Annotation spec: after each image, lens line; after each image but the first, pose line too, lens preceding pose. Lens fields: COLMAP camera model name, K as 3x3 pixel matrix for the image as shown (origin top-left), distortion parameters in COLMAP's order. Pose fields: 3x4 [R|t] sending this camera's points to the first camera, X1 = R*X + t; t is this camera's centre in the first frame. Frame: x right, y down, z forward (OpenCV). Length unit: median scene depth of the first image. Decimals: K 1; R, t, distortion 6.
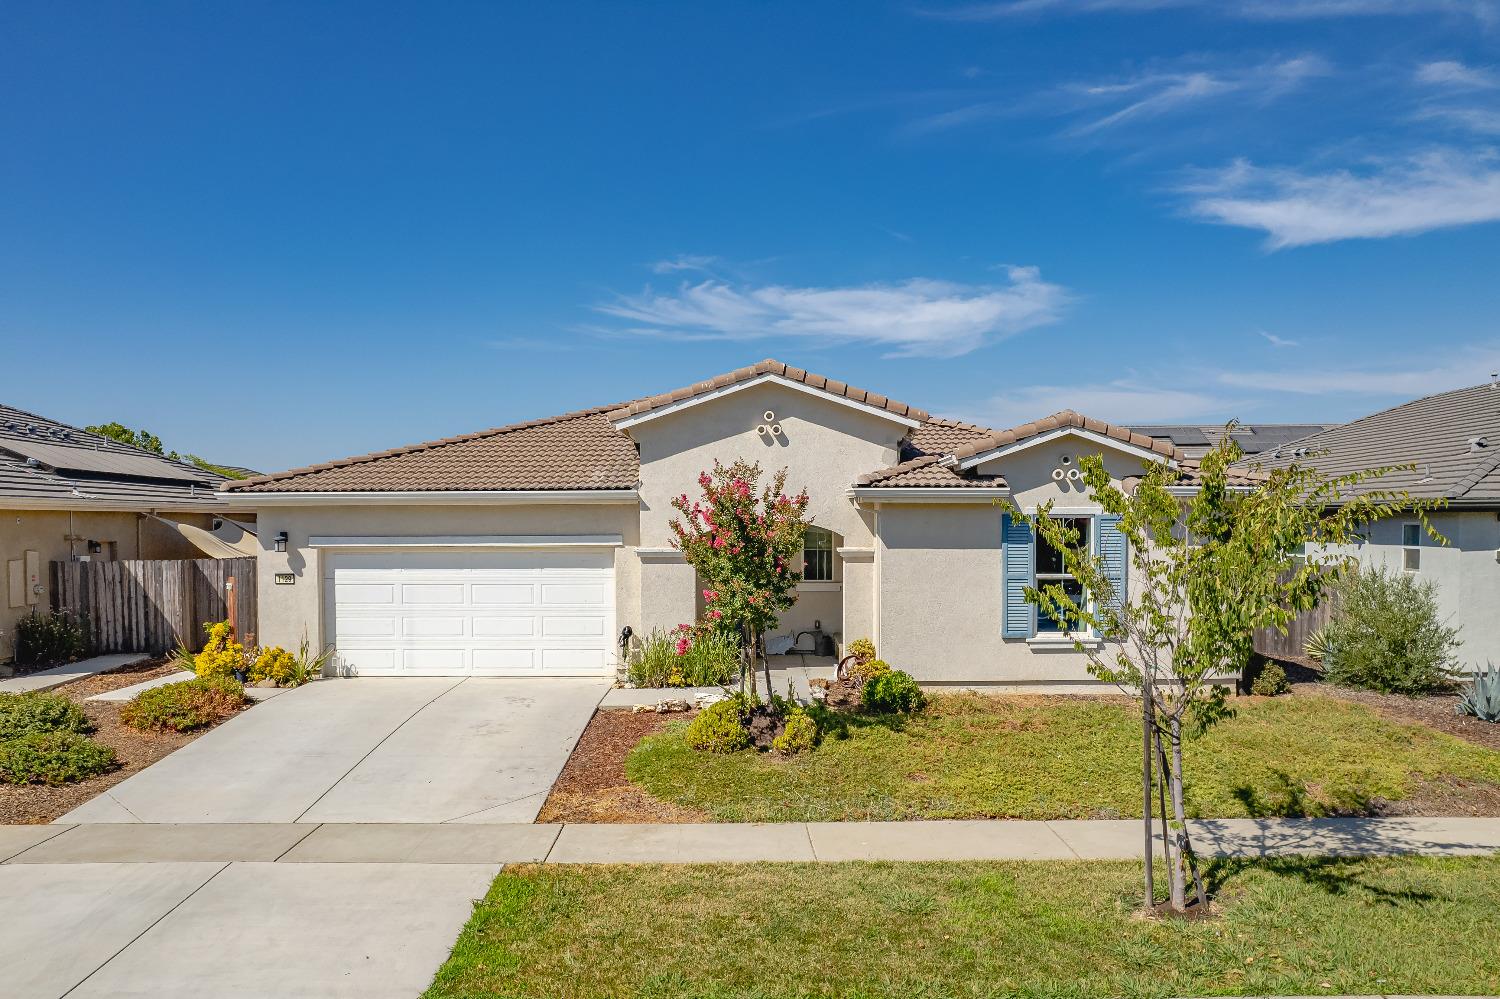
lens RADIAL K [[1067.2, 0, 738.6], [0, 1067.2, 509.7], [0, 0, 1]] dist [-0.021565, 0.005050]
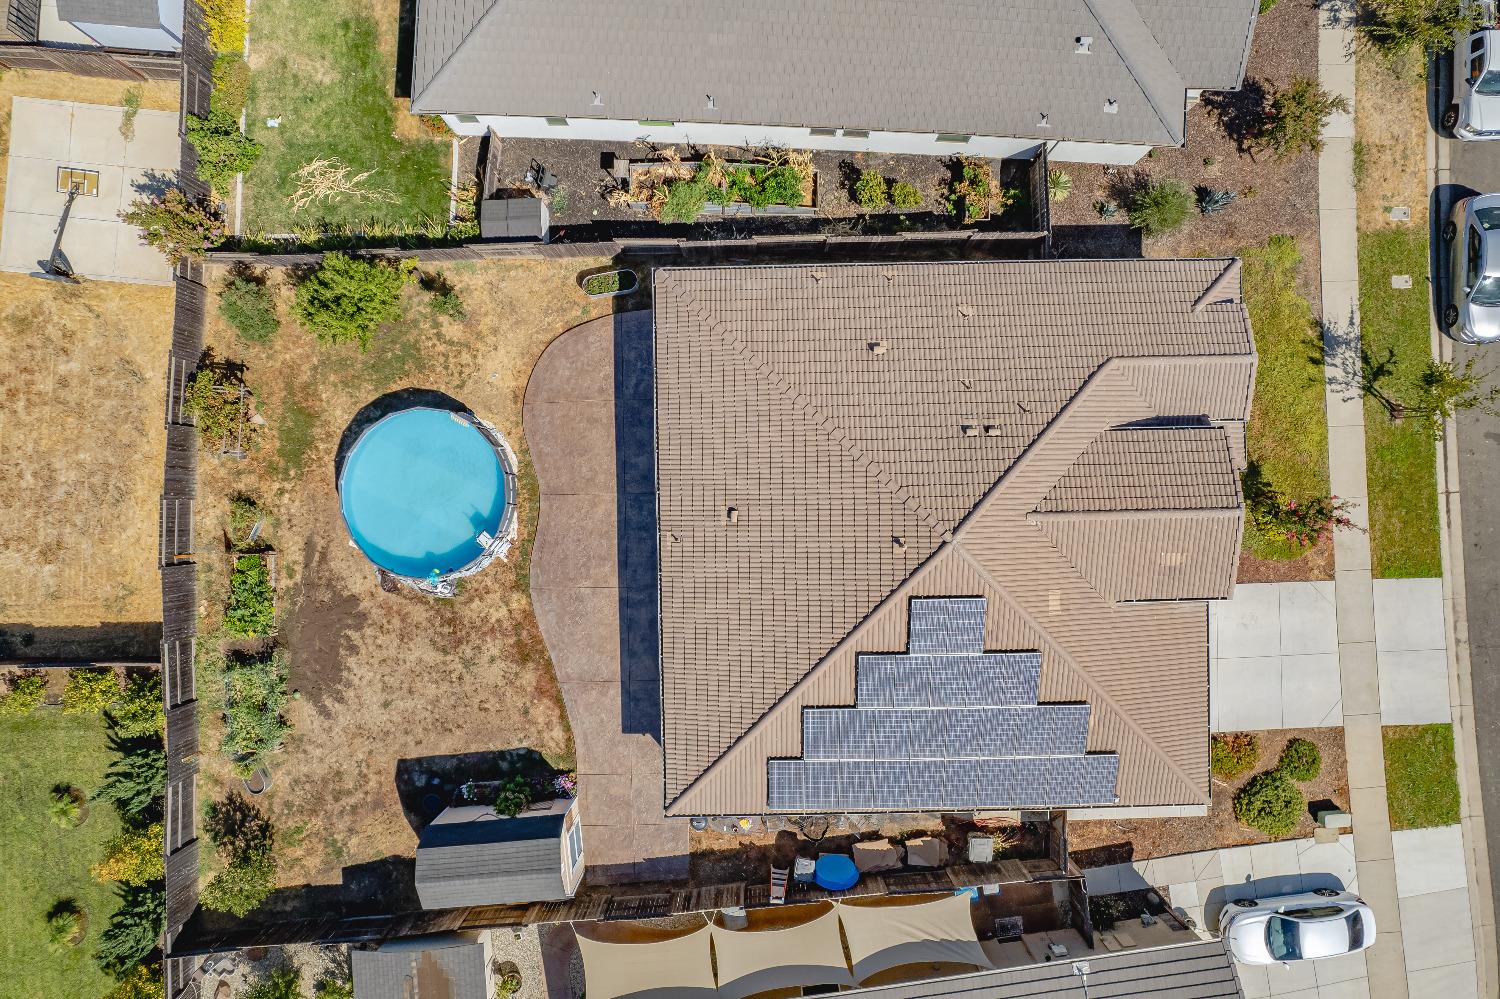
lens RADIAL K [[962.2, 0, 734.5], [0, 962.2, 506.0], [0, 0, 1]] dist [-0.071566, 0.058007]
pose [[-0.040885, -0.999082, 0.012779, 0.078647], [0.003677, 0.012639, 0.999913, -2.656053], [-0.999157, 0.040928, 0.003157, 2.851905]]
